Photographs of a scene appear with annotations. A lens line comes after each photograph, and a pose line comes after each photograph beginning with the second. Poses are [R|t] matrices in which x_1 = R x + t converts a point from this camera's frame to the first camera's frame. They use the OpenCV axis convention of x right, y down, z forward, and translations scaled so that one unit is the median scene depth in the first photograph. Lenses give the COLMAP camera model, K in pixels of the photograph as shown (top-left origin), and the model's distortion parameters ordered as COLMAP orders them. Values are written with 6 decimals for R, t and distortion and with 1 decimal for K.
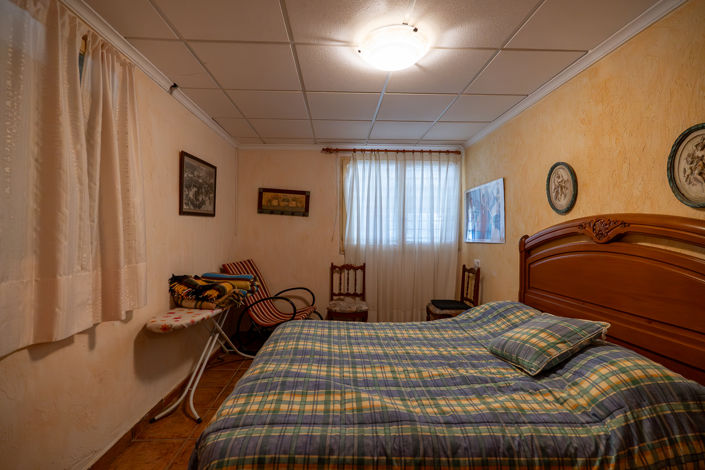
lens RADIAL K [[311.7, 0, 352.5], [0, 311.7, 238.1], [0, 0, 1]] dist [-0.003030, -0.000485]
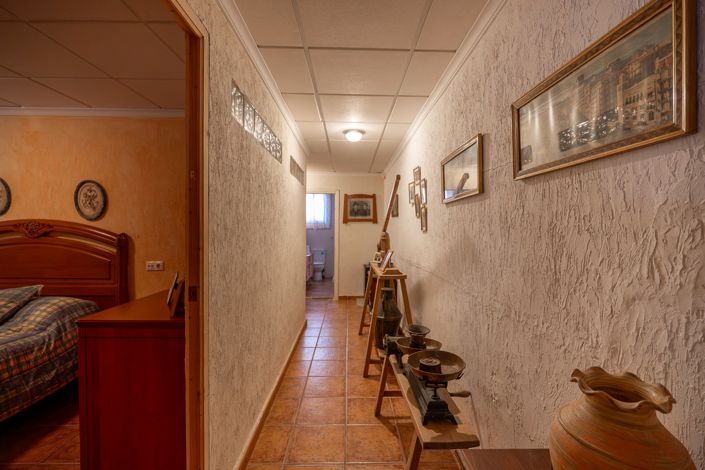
lens RADIAL K [[311.7, 0, 353.1], [0, 311.7, 235.4], [0, 0, 1]] dist [-0.003030, -0.000485]
pose [[0.027955, -0.002274, 0.999607, -0.916627], [0.003646, 0.999991, 0.002173, 0.010596], [-0.999603, 0.003584, 0.027963, -0.827209]]
